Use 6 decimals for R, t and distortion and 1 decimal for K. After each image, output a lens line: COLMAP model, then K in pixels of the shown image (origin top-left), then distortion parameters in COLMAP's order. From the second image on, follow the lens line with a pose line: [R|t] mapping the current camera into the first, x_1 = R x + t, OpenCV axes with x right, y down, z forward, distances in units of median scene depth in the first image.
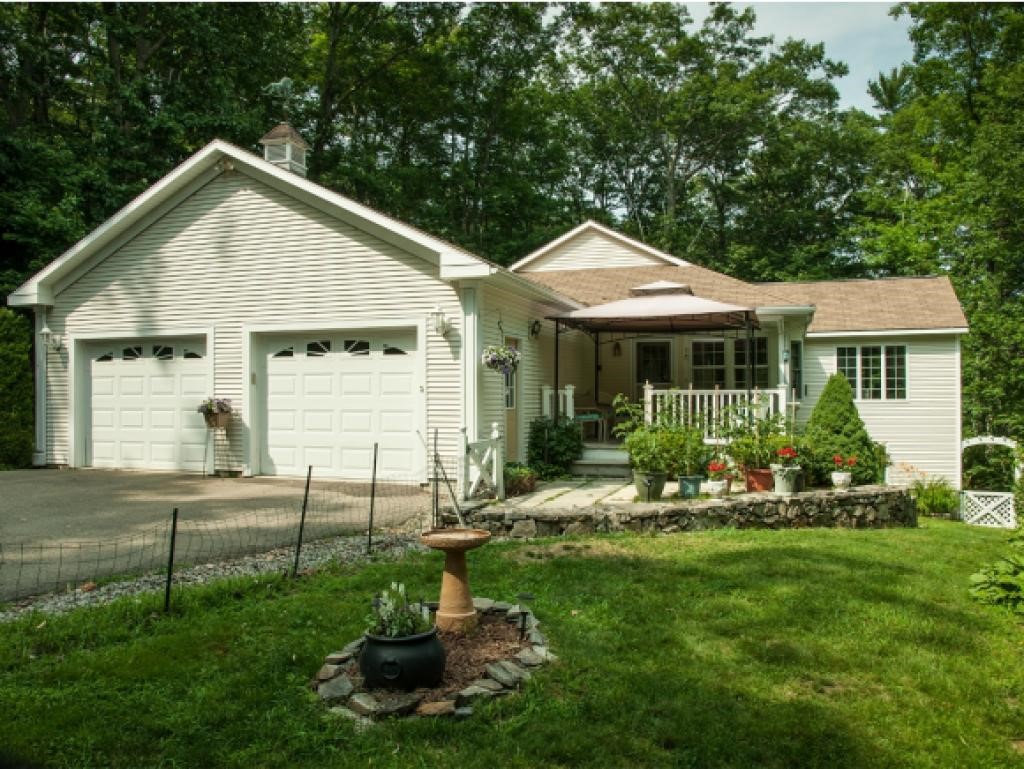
lens RADIAL K [[798.8, 0, 512.0], [0, 798.8, 384.5], [0, 0, 1]] dist [-0.067457, 0.002004]
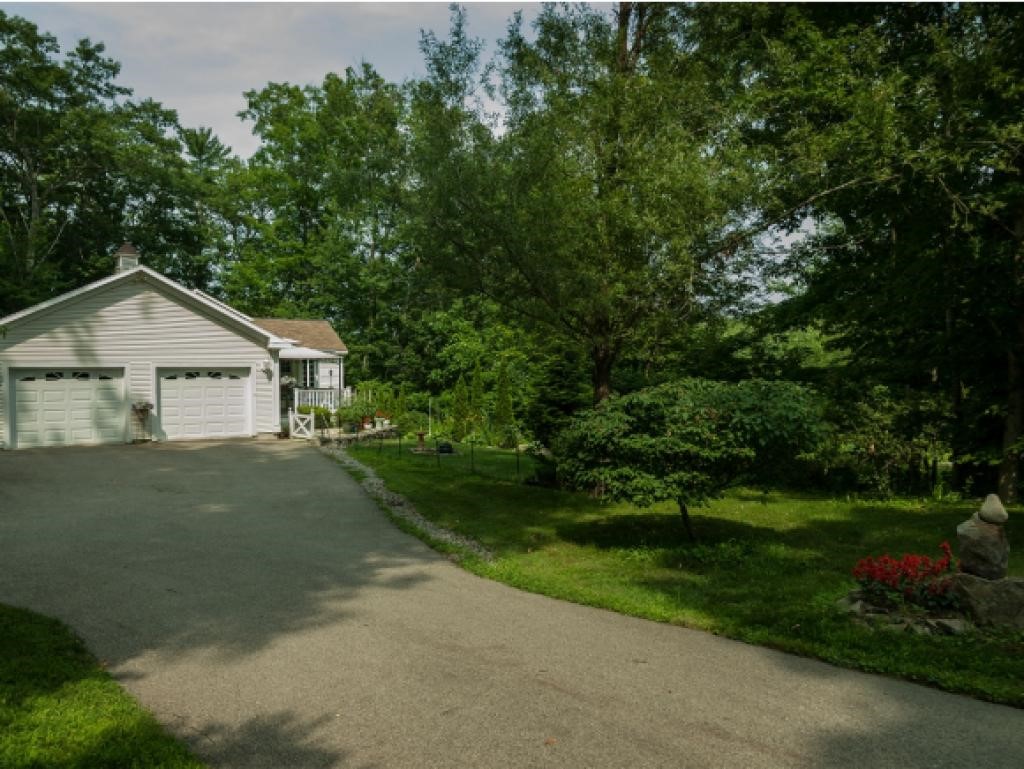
lens RADIAL K [[798.8, 0, 512.0], [0, 798.8, 384.5], [0, 0, 1]] dist [-0.067457, 0.002004]
pose [[0.549343, -0.015257, 0.835458, -0.894350], [-0.019954, 0.999309, 0.031370, -0.061408], [-0.835359, -0.033904, 0.548659, -0.481118]]
